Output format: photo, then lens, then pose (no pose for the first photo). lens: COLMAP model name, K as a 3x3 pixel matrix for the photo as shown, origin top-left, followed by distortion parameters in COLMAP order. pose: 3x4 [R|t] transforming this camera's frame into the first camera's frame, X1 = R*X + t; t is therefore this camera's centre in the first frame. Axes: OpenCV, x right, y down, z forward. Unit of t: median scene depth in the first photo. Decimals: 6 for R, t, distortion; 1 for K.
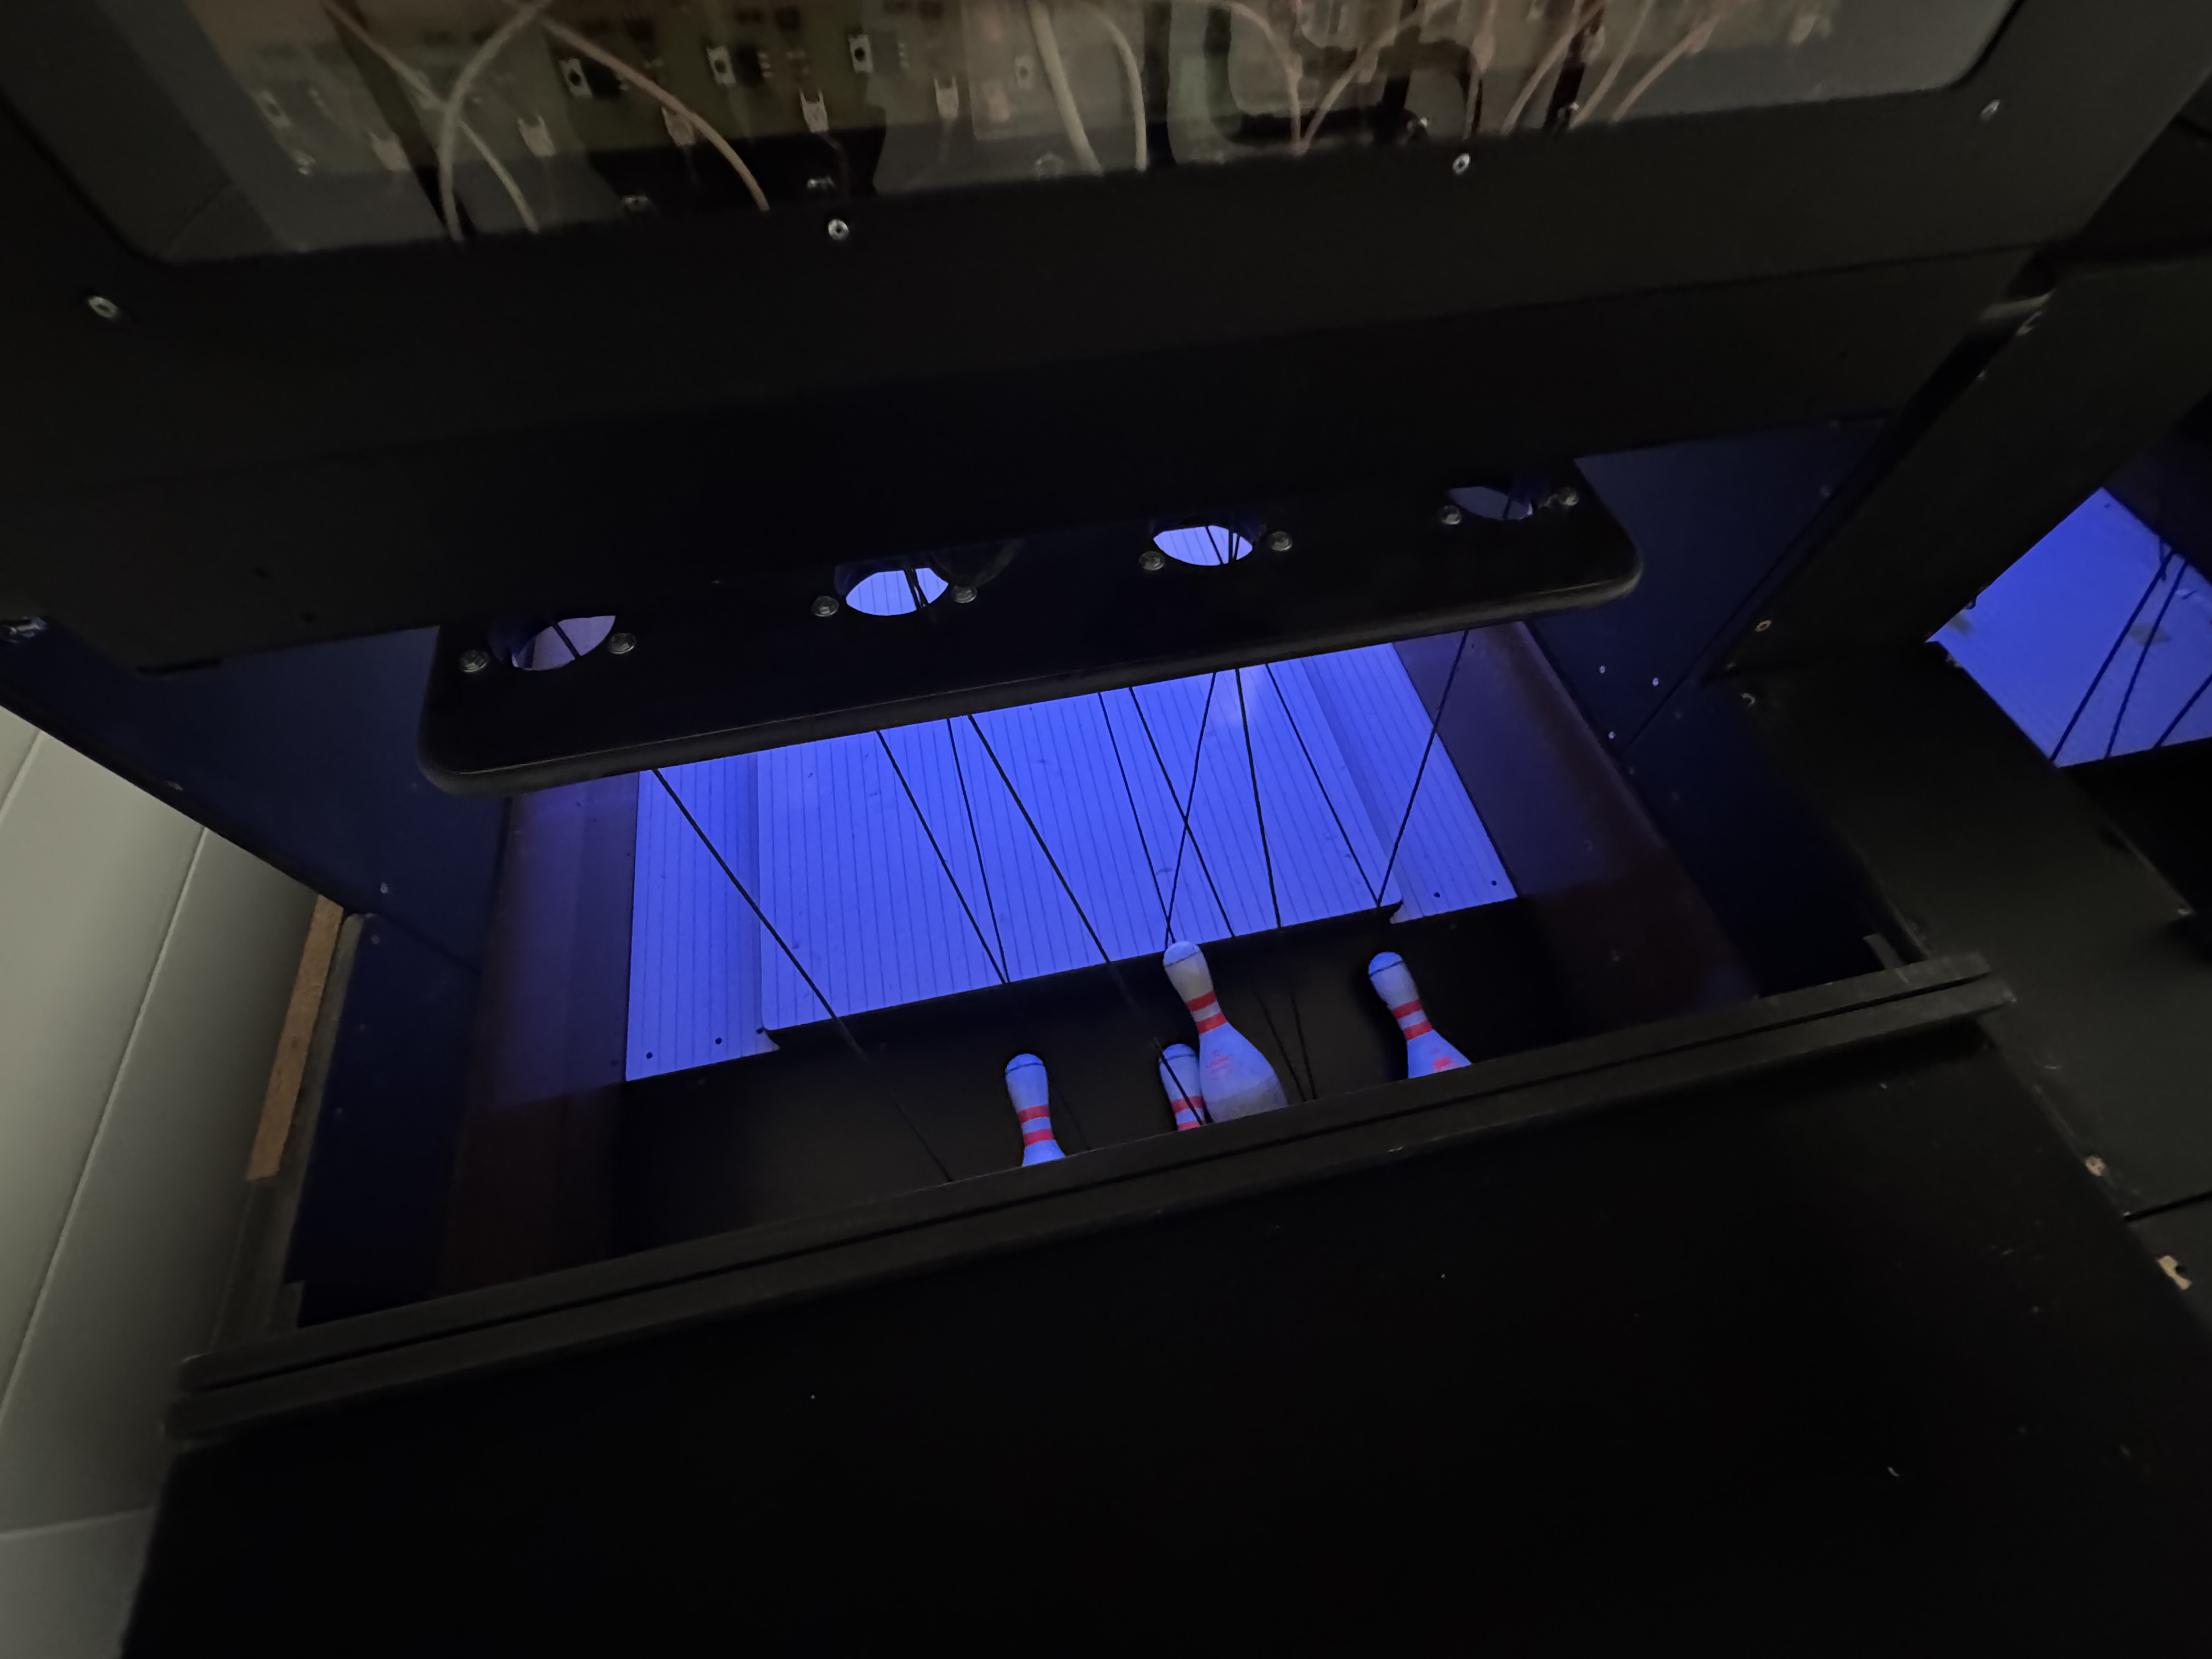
lens RADIAL K [[874.0, 0, 1125.5], [0, 874.0, 826.7], [0, 0, 1]] dist [0.000342, 0.000002]
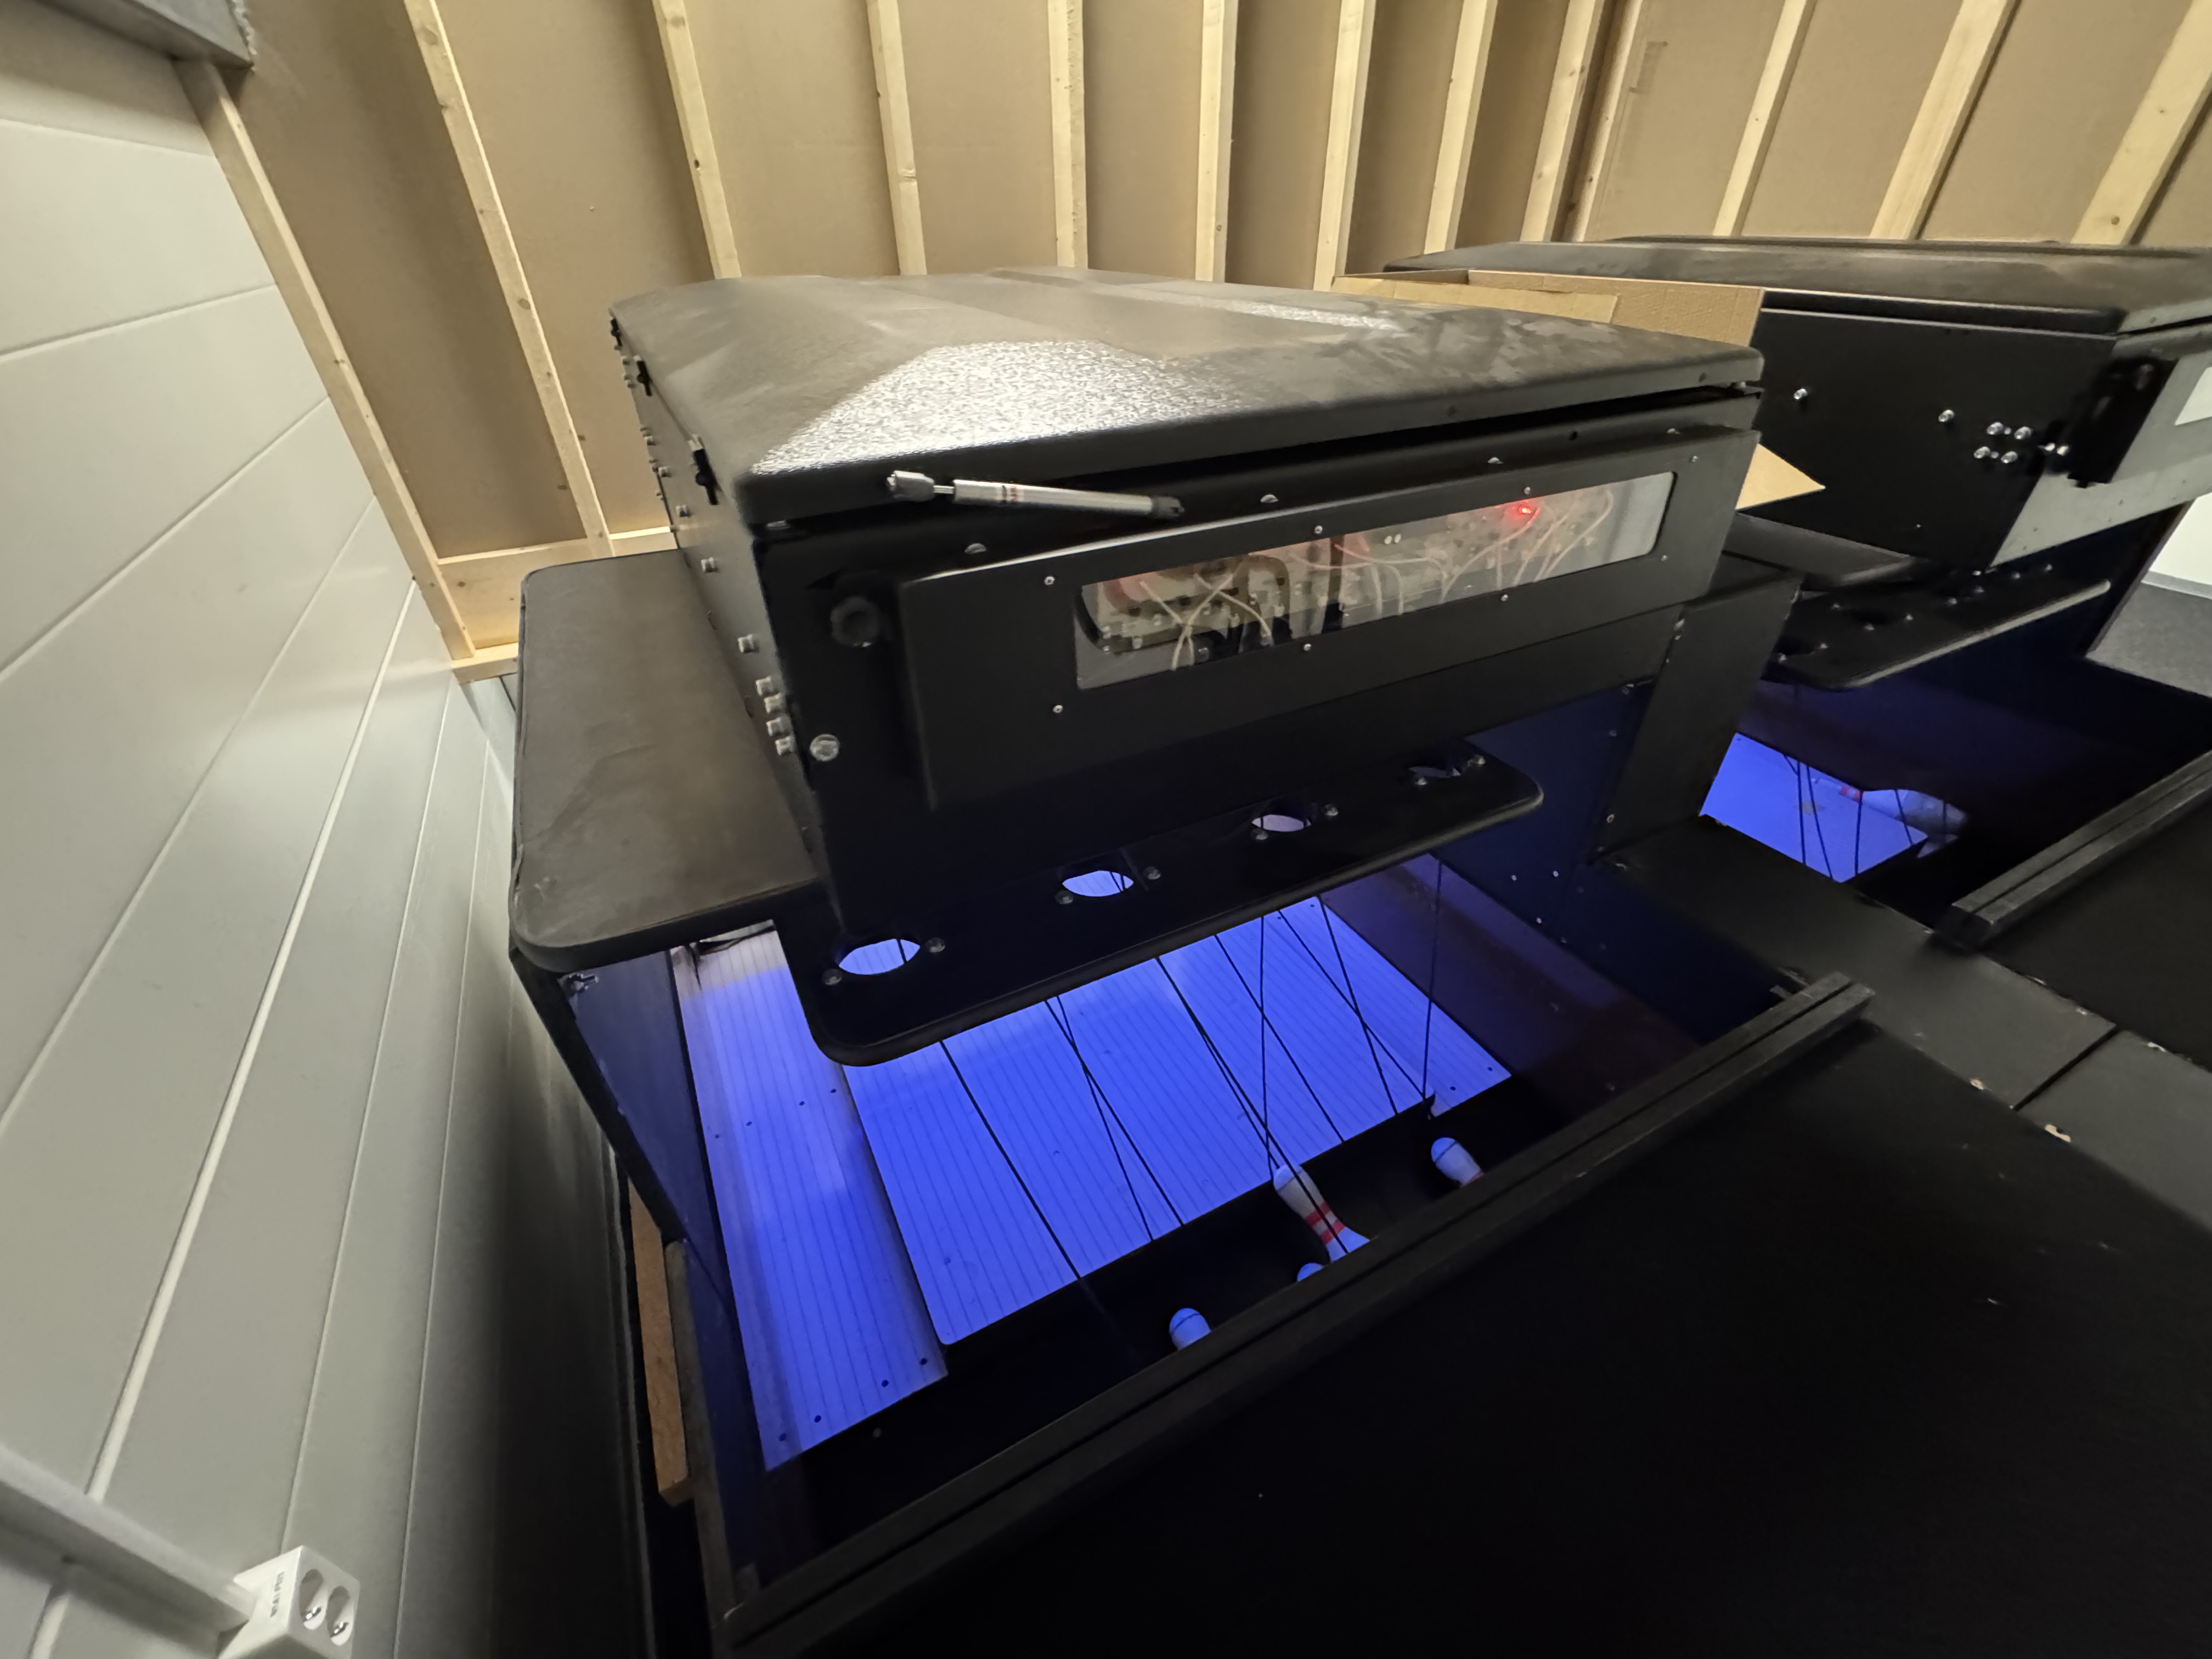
lens RADIAL K [[889.3, 0, 1112.1], [0, 889.3, 832.5], [0, 0, 1]] dist [-0.000335, -0.000216]
pose [[0.963333, -0.164297, 0.212121, -0.426331], [0.236464, 0.893455, -0.381867, 0.171597], [-0.126781, 0.418024, 0.899545, -0.271075]]
